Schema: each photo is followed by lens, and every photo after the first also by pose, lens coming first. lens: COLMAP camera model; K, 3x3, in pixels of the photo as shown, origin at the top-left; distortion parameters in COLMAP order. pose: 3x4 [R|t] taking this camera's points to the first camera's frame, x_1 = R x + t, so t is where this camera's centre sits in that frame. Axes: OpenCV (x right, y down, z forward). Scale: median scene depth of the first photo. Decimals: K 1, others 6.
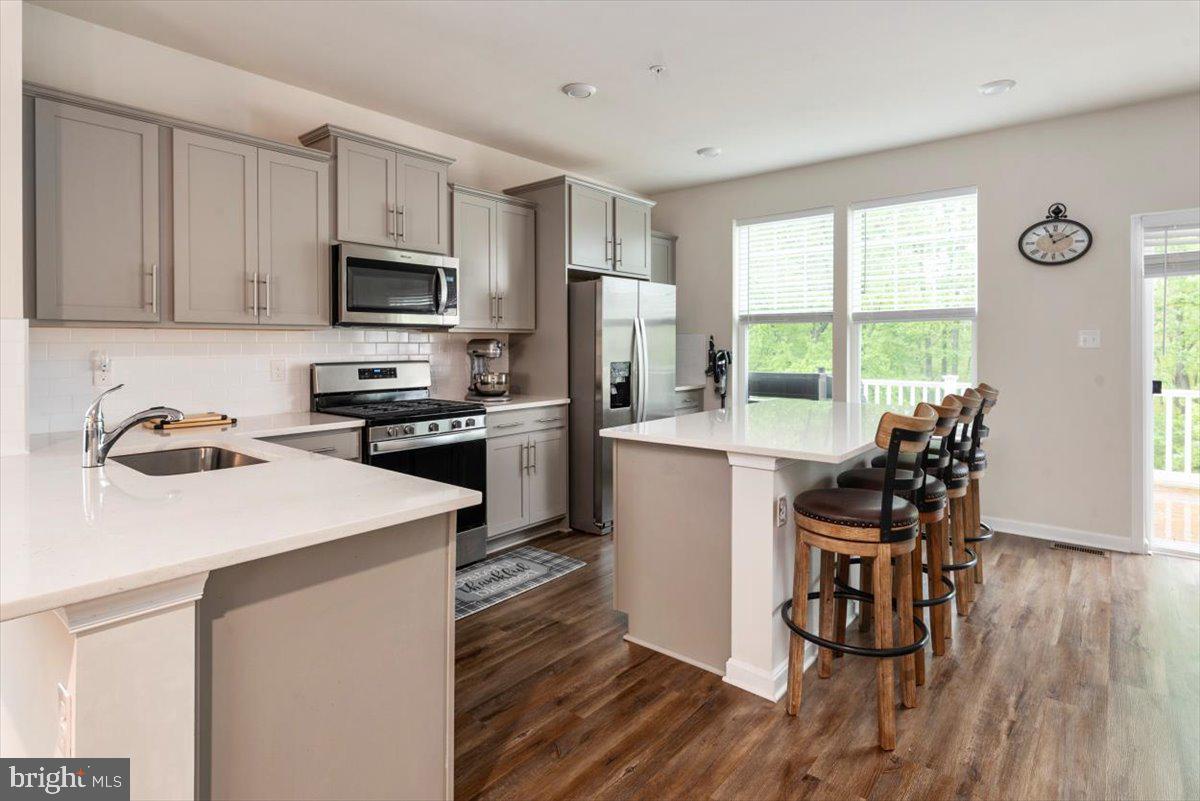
lens RADIAL K [[617.0, 0, 598.3], [0, 617.0, 352.4], [0, 0, 1]] dist [0.003366, -0.000046]
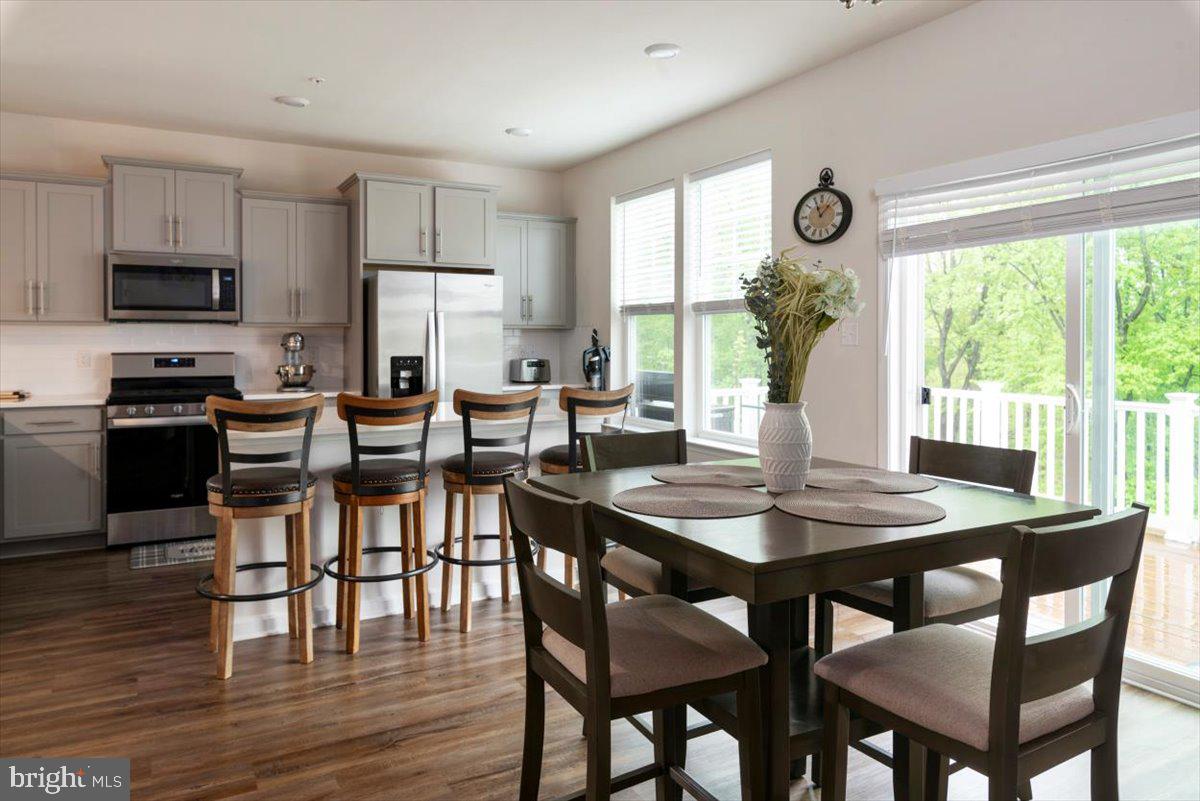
lens RADIAL K [[797.4, 0, 599.5], [0, 797.4, 348.6], [0, 0, 1]] dist [0.007249, 0.001958]
pose [[0.931972, 0.009475, -0.362406, 0.870654], [-0.009528, 0.999953, 0.001640, -0.002124], [0.362404, 0.001925, 0.932019, -0.089831]]
